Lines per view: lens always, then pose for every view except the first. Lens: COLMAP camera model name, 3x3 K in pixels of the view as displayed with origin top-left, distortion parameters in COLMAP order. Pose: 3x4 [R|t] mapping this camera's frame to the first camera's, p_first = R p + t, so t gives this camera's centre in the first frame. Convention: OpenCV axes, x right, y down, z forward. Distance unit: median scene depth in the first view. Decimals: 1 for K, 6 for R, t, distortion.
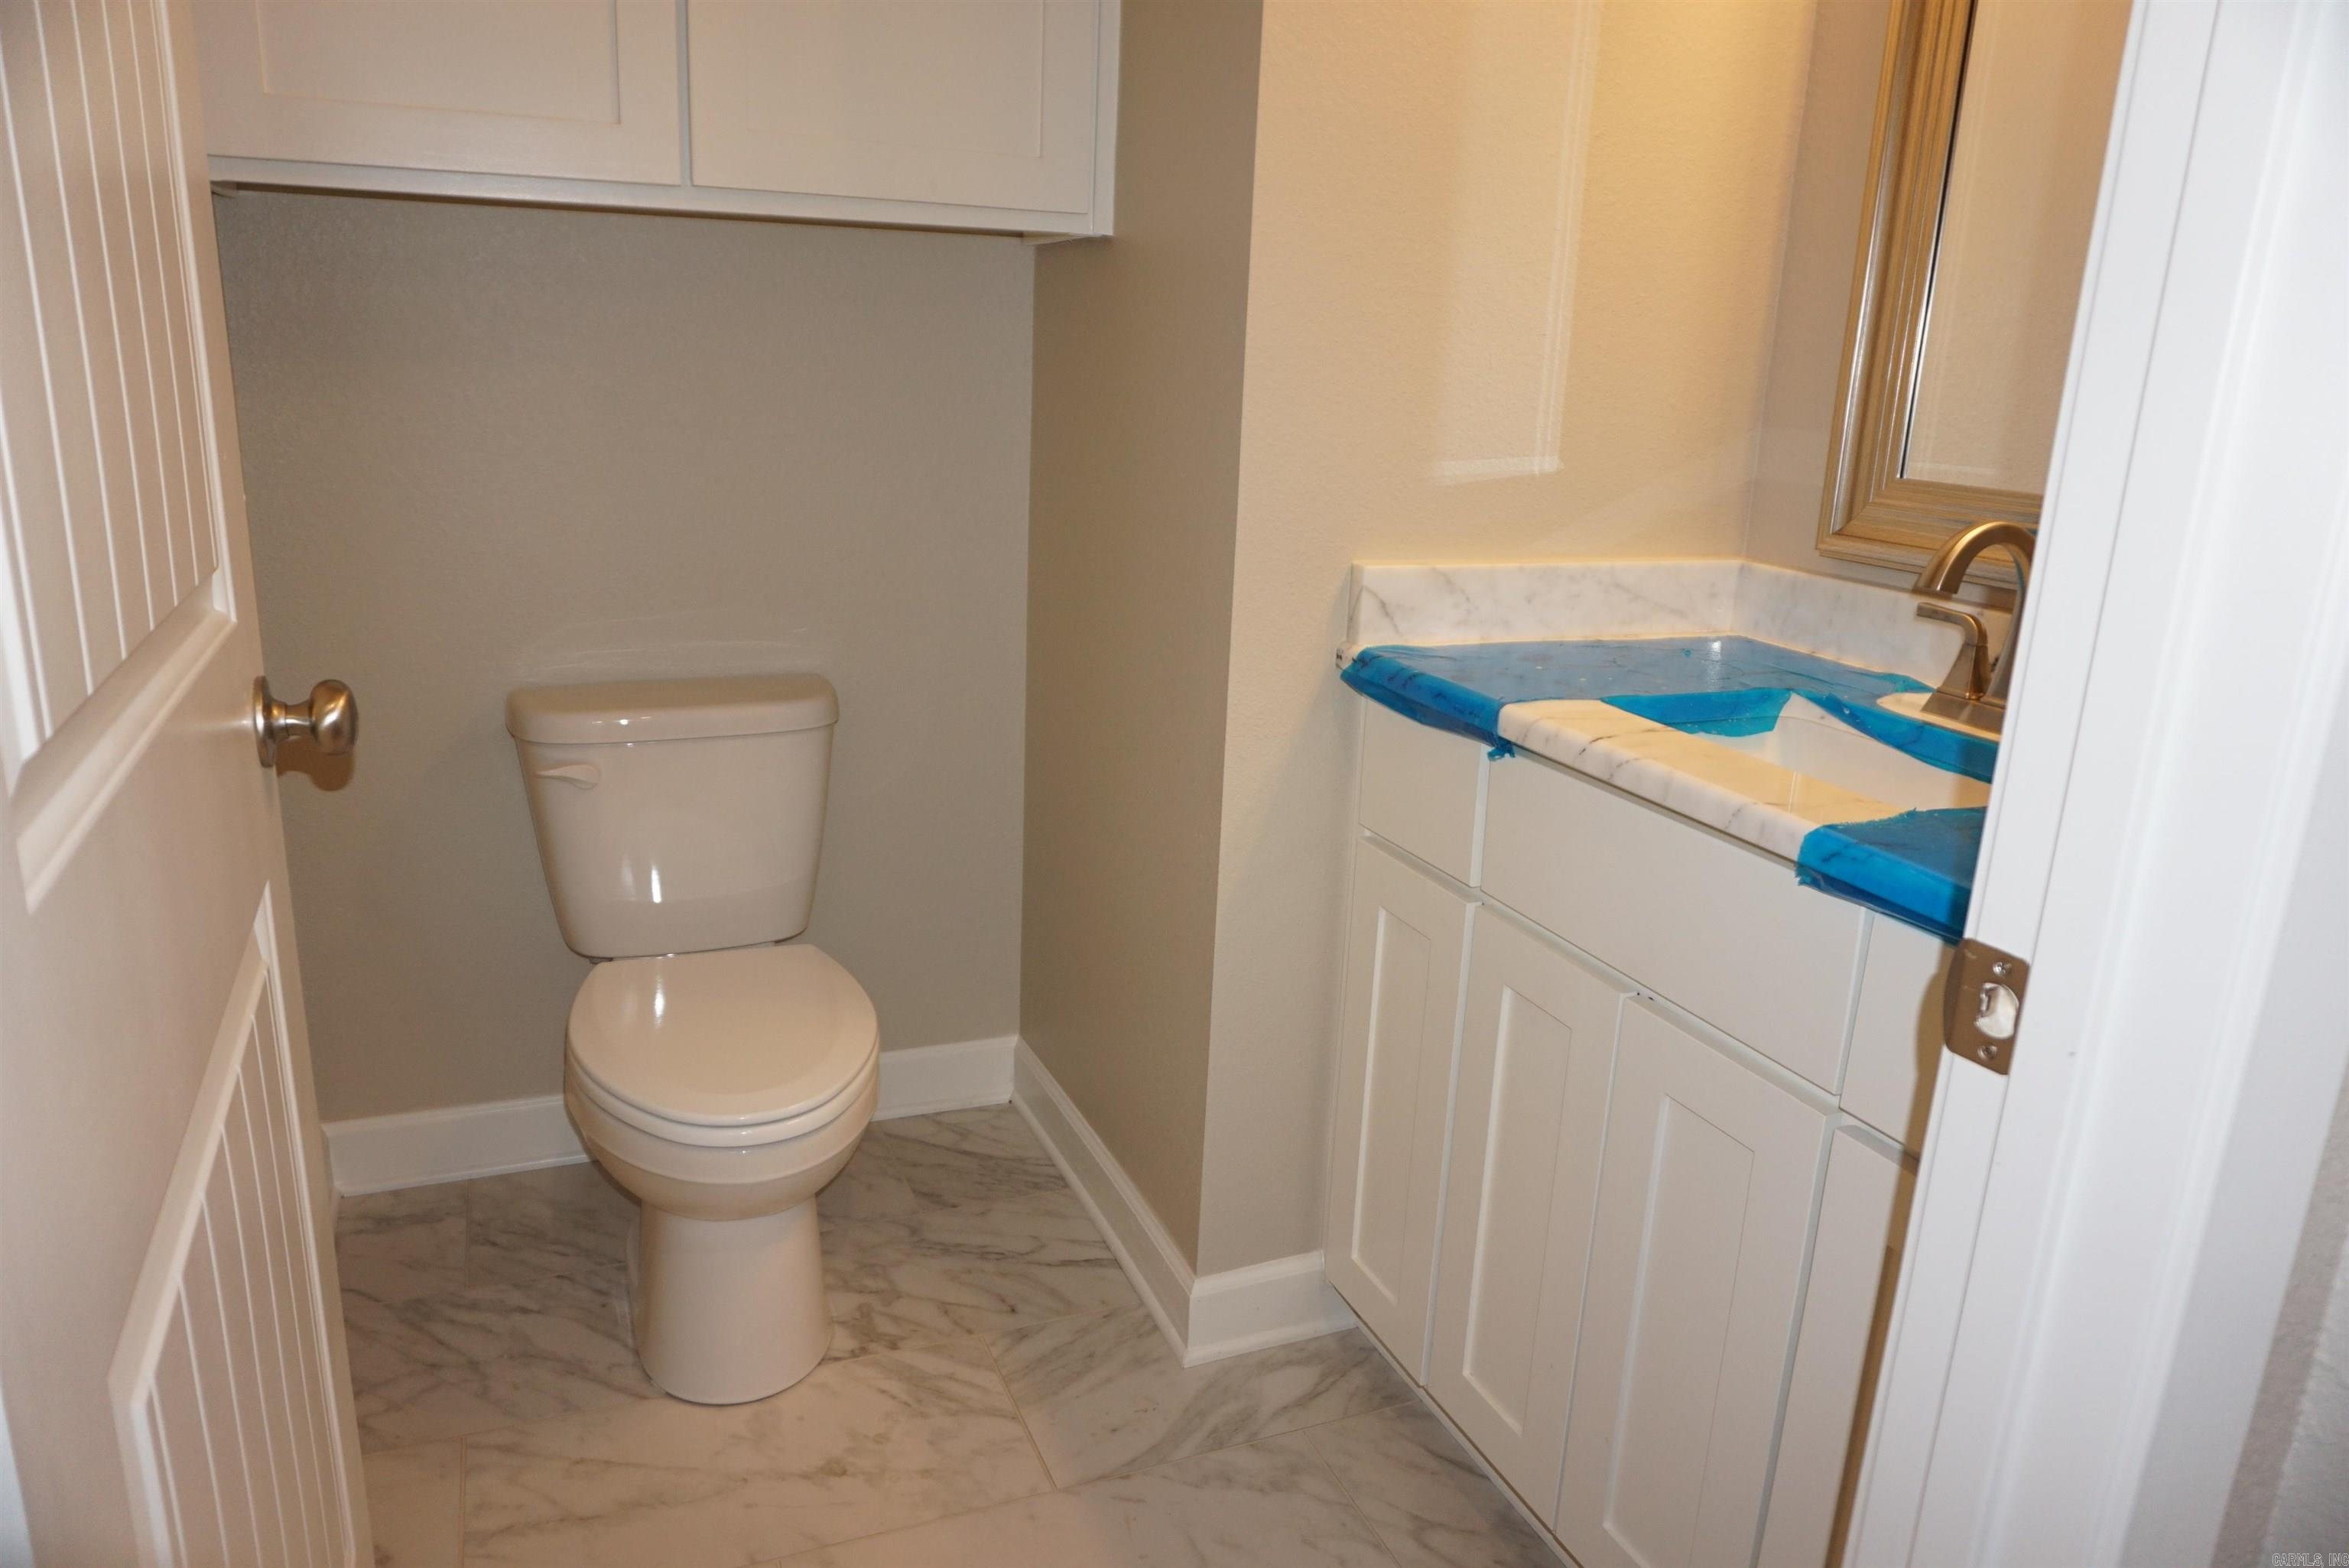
lens RADIAL K [[1565.3, 0, 1174.6], [0, 1565.3, 793.2], [0, 0, 1]] dist [-0.057283, 0.039836]
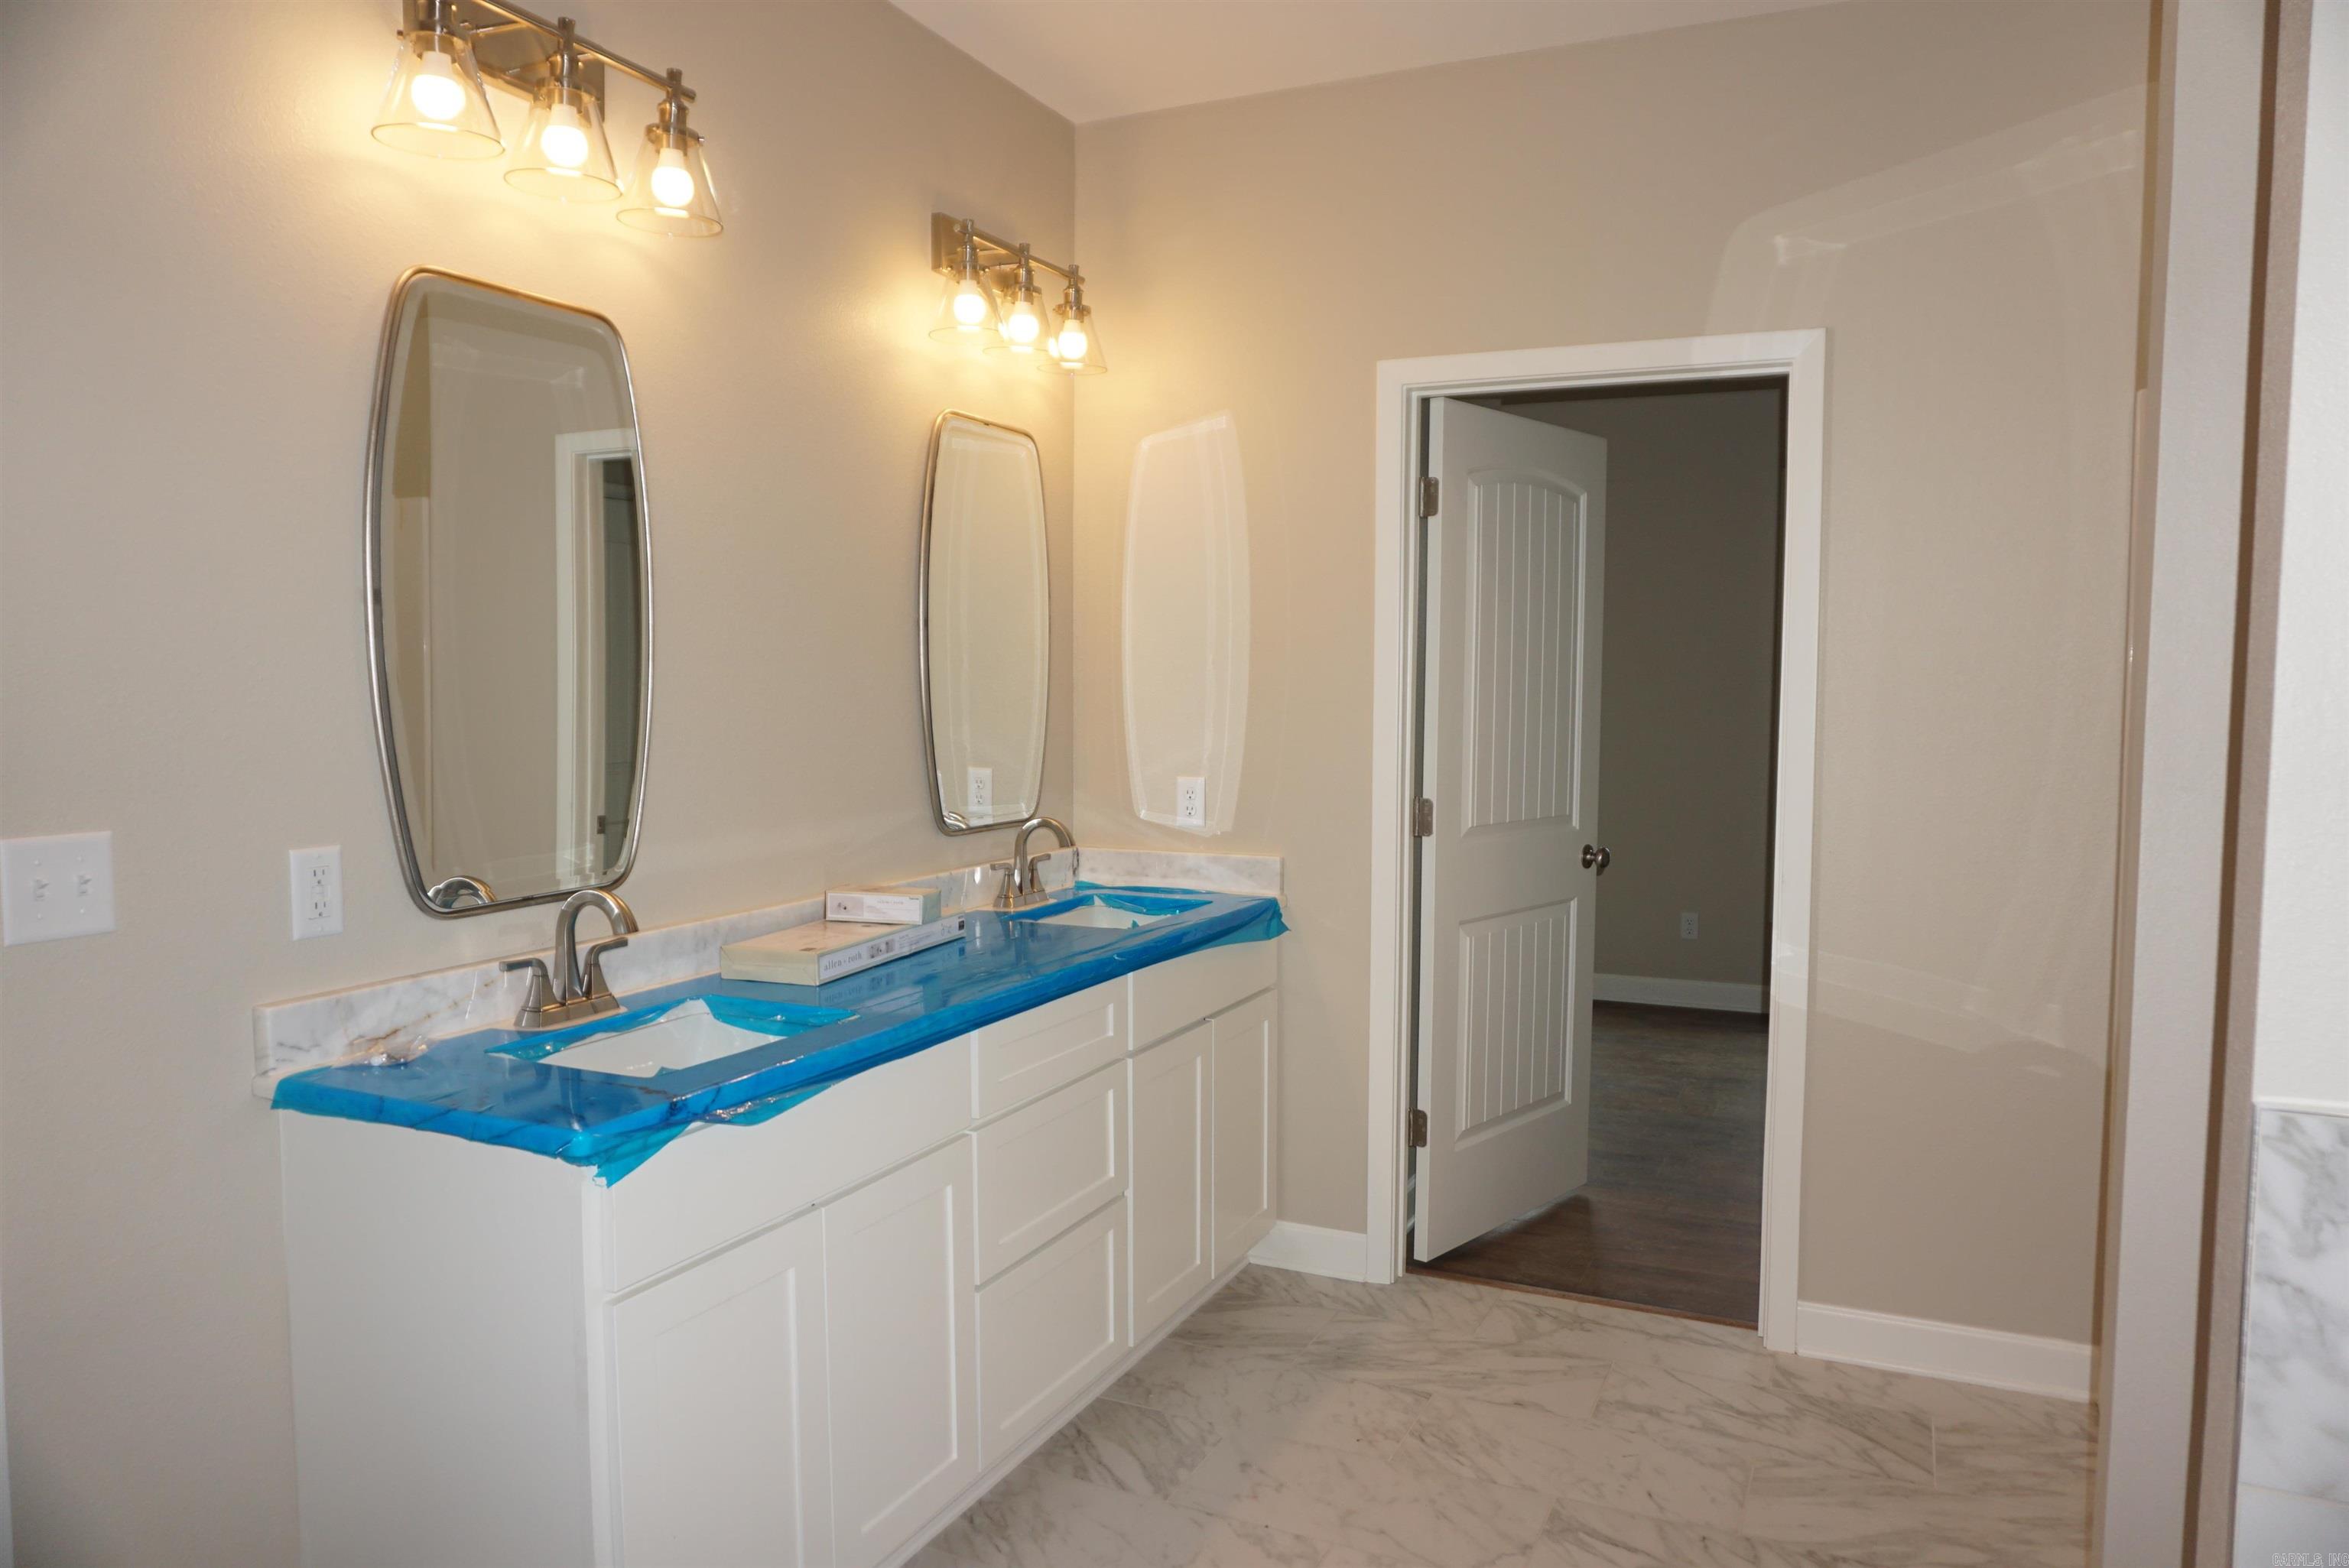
lens RADIAL K [[1565.3, 0, 1174.6], [0, 1565.3, 793.2], [0, 0, 1]] dist [-0.057283, 0.039836]
pose [[-0.668461, -0.093227, 0.737881, -0.636865], [0.173645, 0.945131, 0.276720, -0.614148], [-0.723193, 0.313106, -0.615595, 1.767171]]
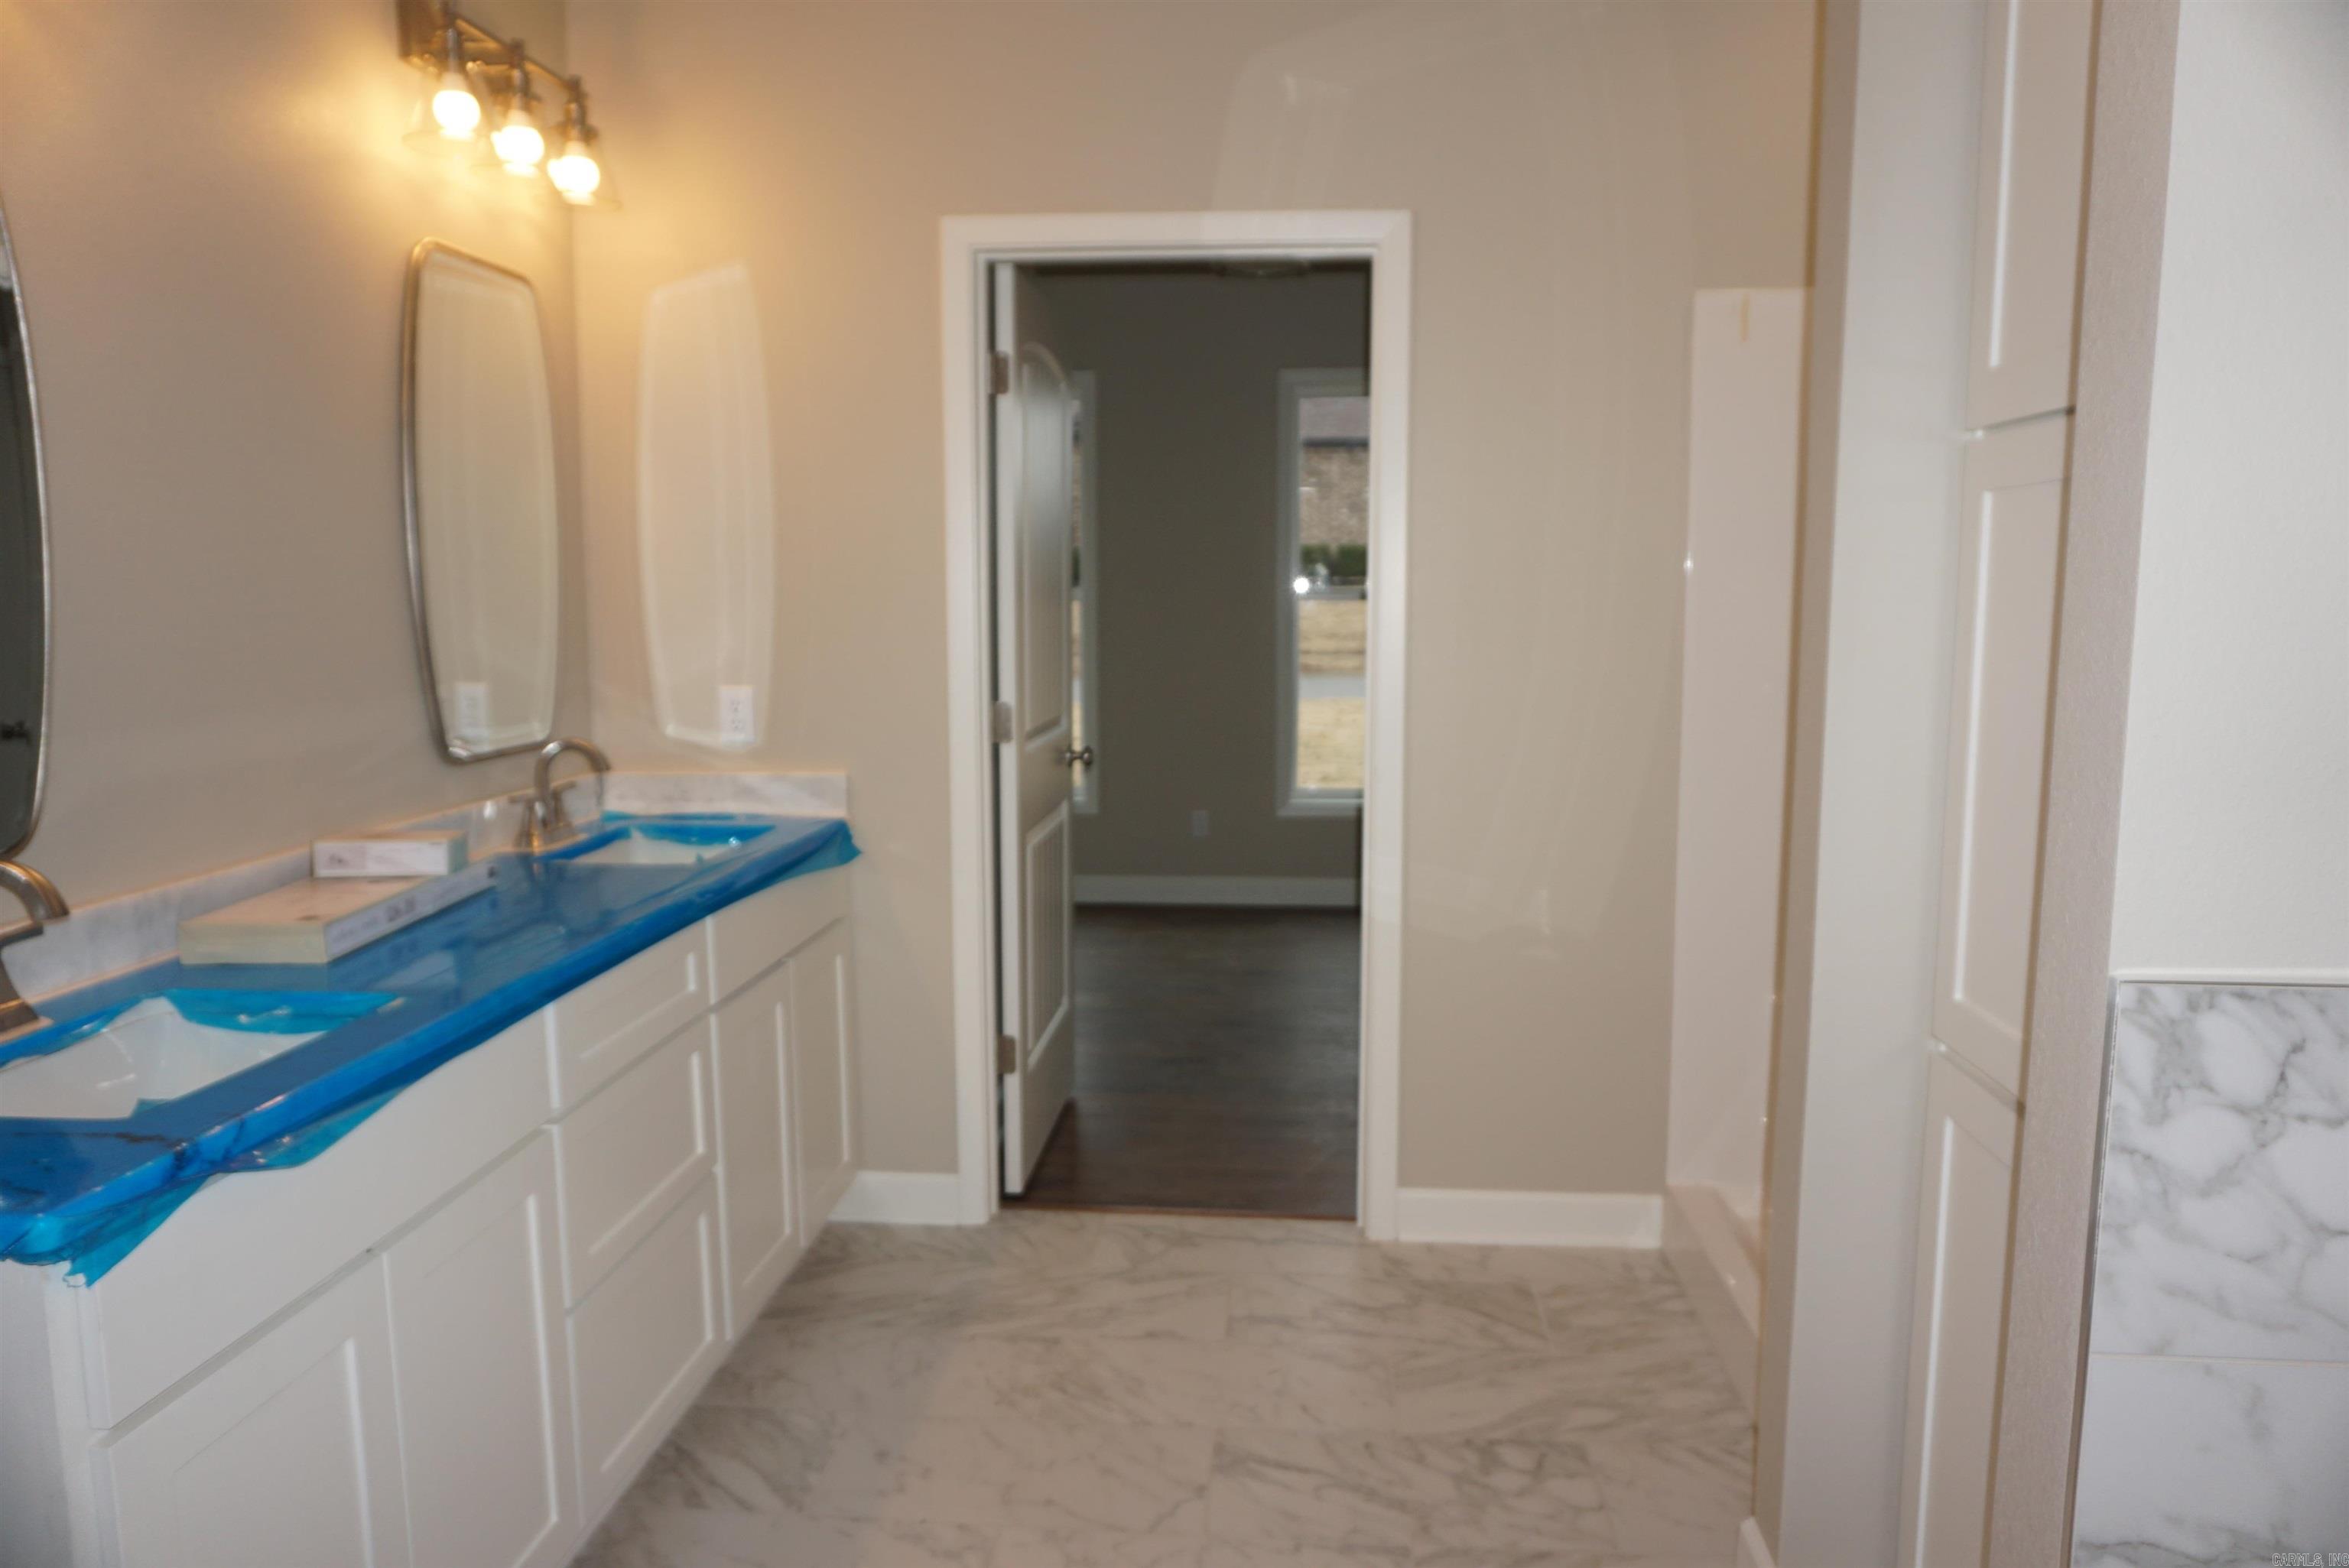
lens RADIAL K [[1565.3, 0, 1174.6], [0, 1565.3, 793.2], [0, 0, 1]] dist [-0.057283, 0.039836]
pose [[-0.885472, -0.096829, 0.454493, -0.447151], [0.093248, 0.921132, 0.377916, -0.586710], [-0.455241, 0.377014, -0.806607, 1.750058]]
